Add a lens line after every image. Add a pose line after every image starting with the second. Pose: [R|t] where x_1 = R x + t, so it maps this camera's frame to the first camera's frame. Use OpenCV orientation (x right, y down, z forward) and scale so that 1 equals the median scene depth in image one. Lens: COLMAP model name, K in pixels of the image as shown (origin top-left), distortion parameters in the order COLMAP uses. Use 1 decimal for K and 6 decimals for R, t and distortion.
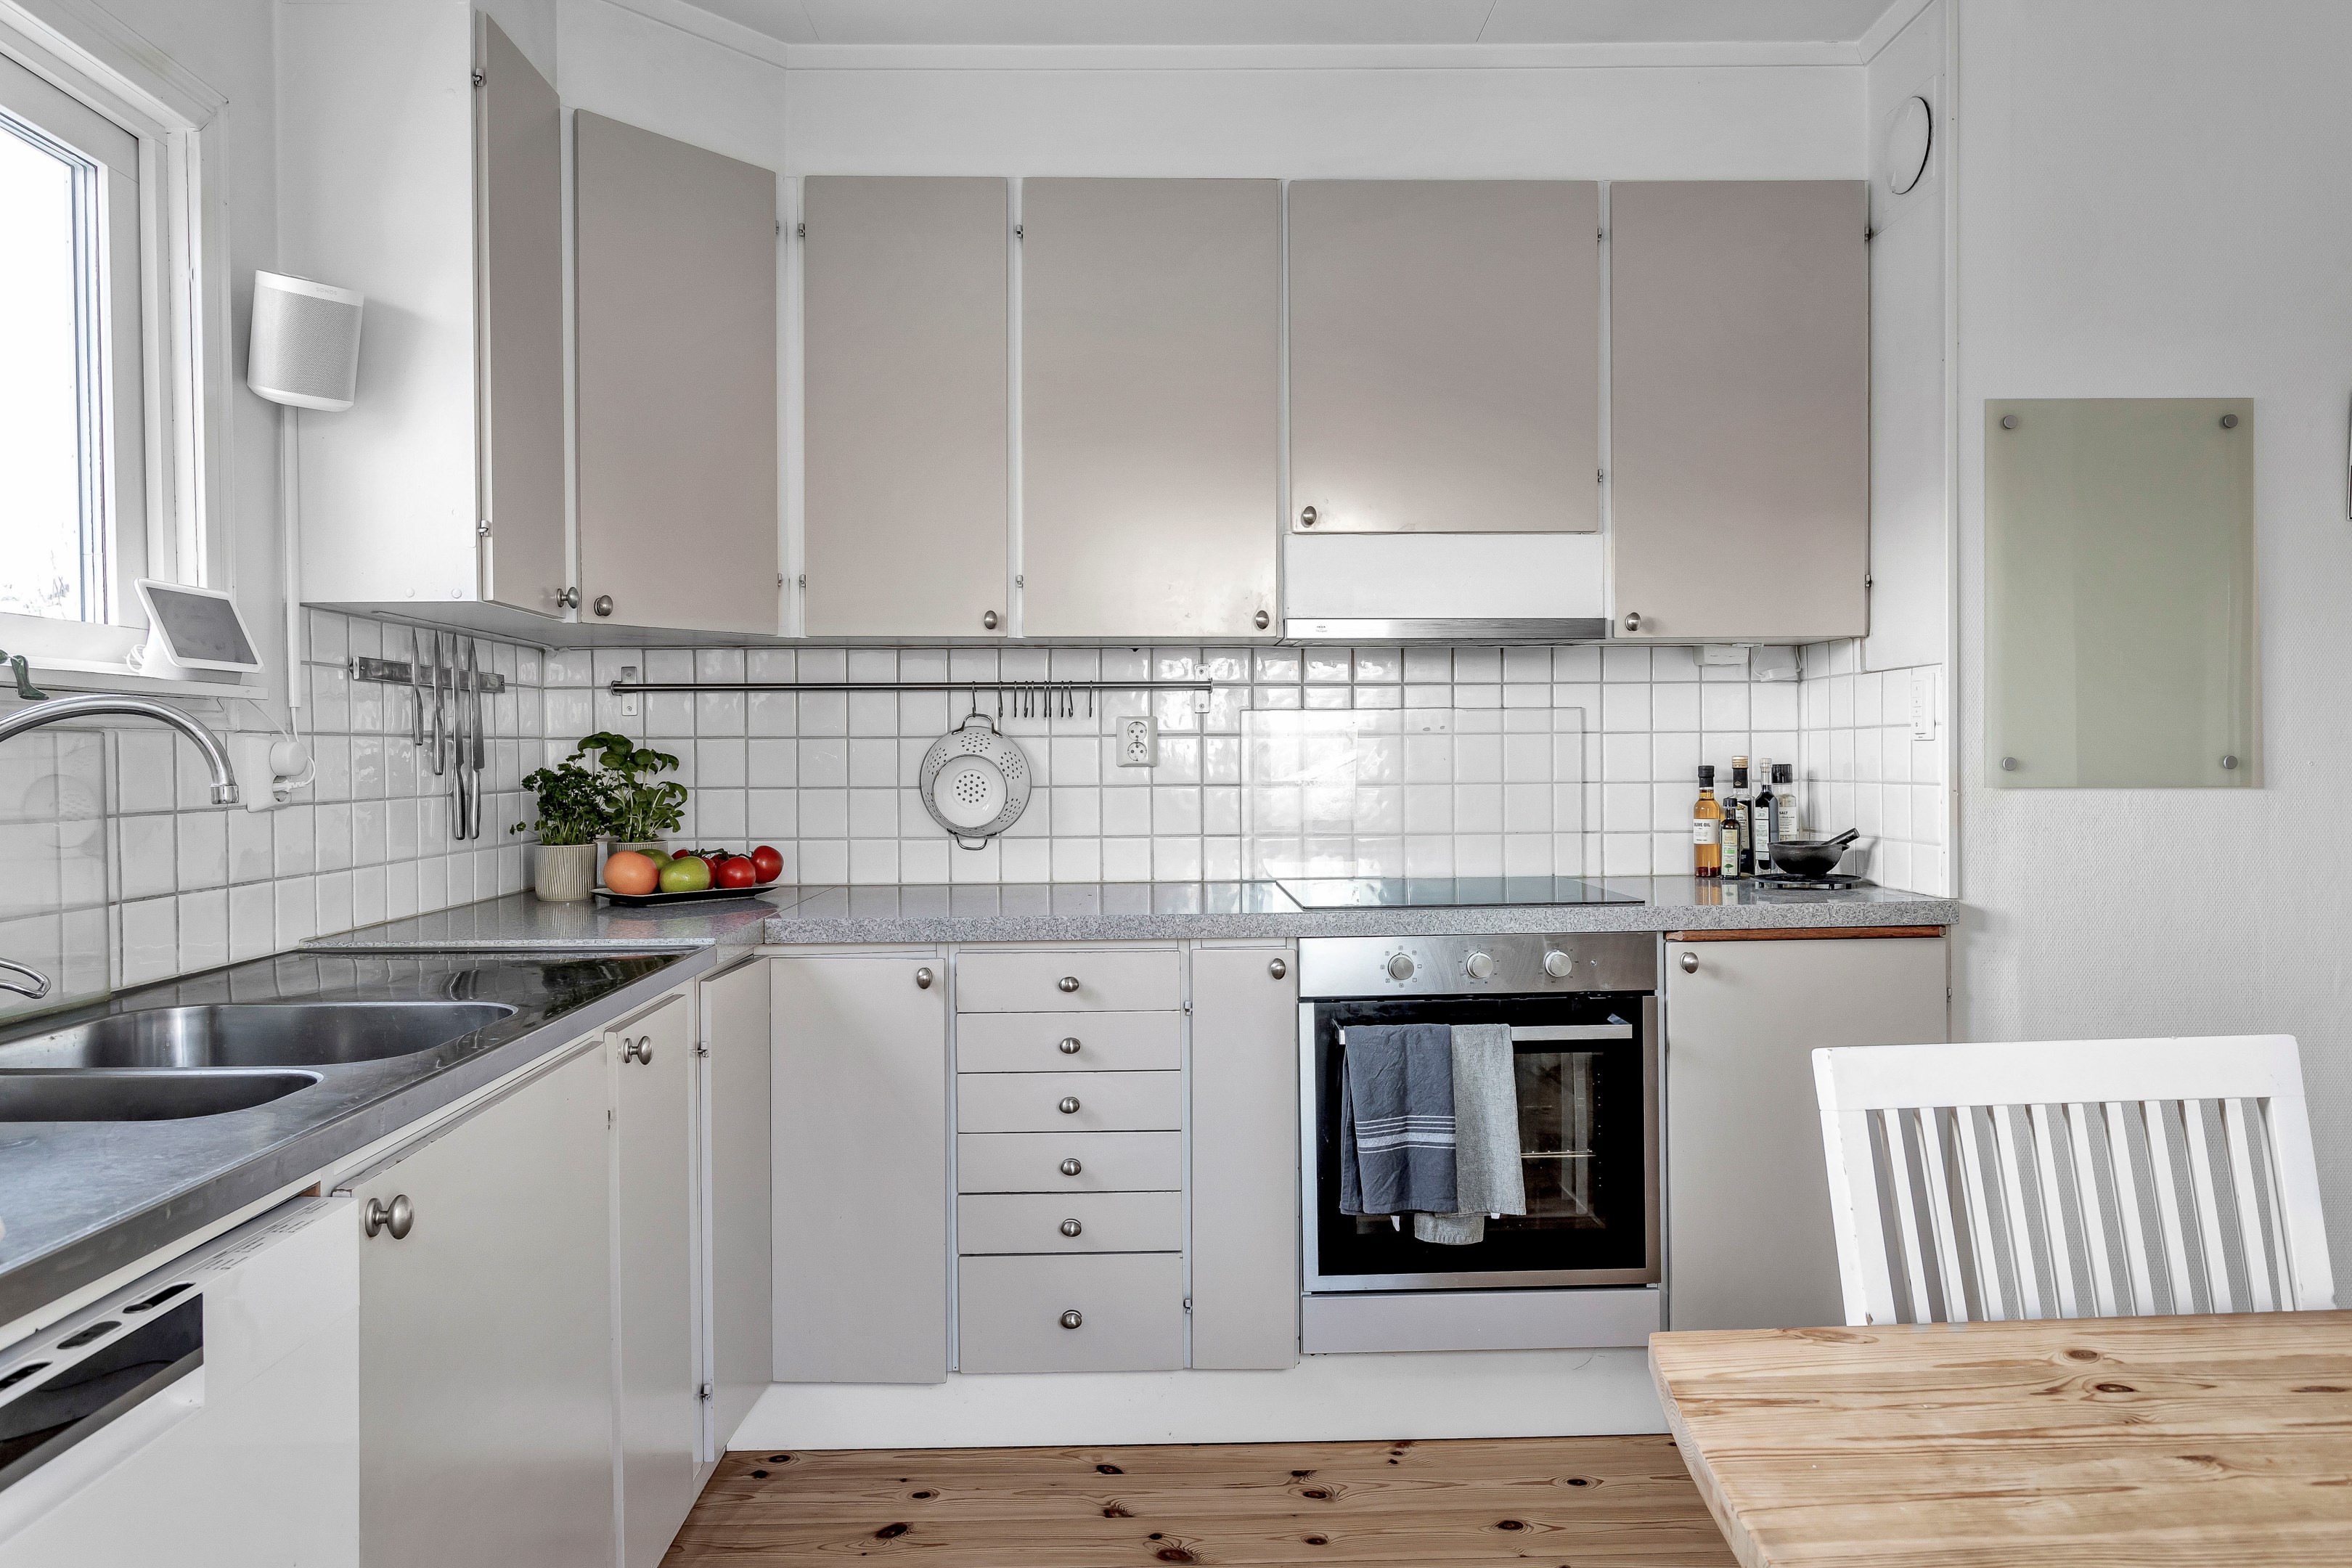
lens RADIAL K [[1454.7, 0, 1176.0], [0, 1454.7, 784.0], [0, 0, 1]] dist [-0.002625, -0.001011]
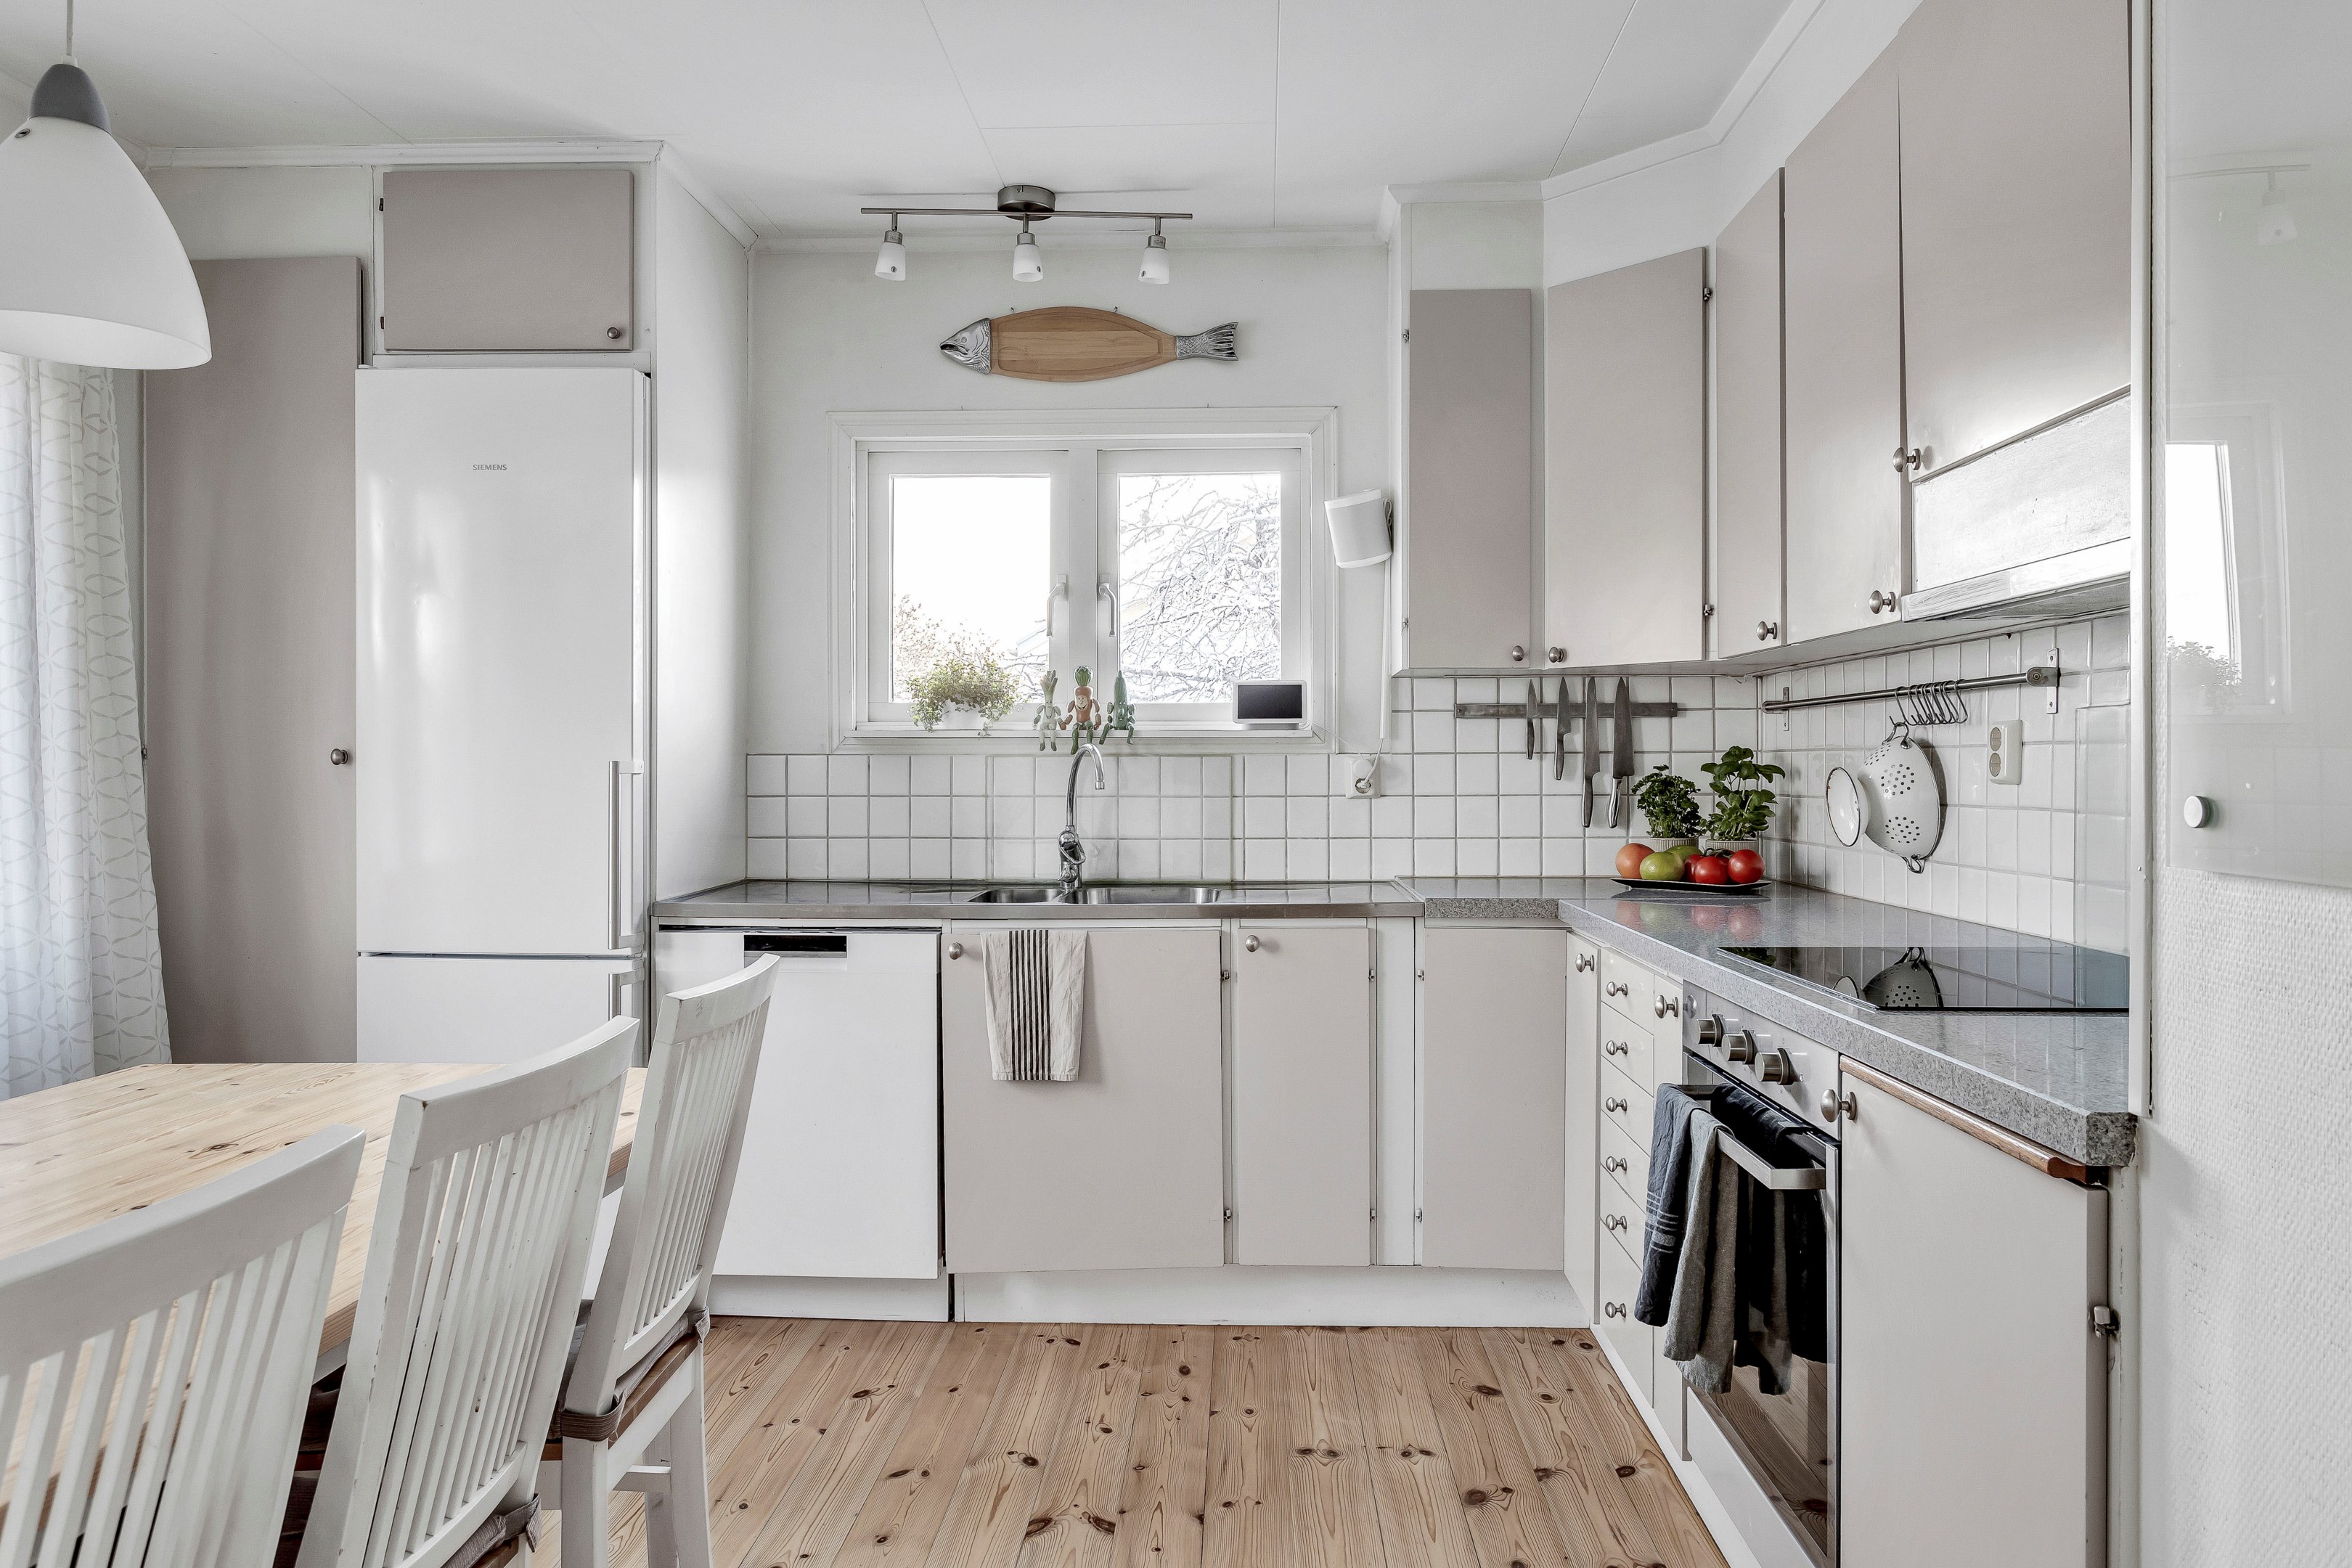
lens RADIAL K [[1454.7, 0, 1176.0], [0, 1454.7, 784.0], [0, 0, 1]] dist [-0.002625, -0.001011]
pose [[-0.044580, 0.016388, -0.998871, 0.964633], [-0.014944, 0.999743, 0.017069, -0.021963], [0.998894, 0.015688, -0.044324, 0.713908]]
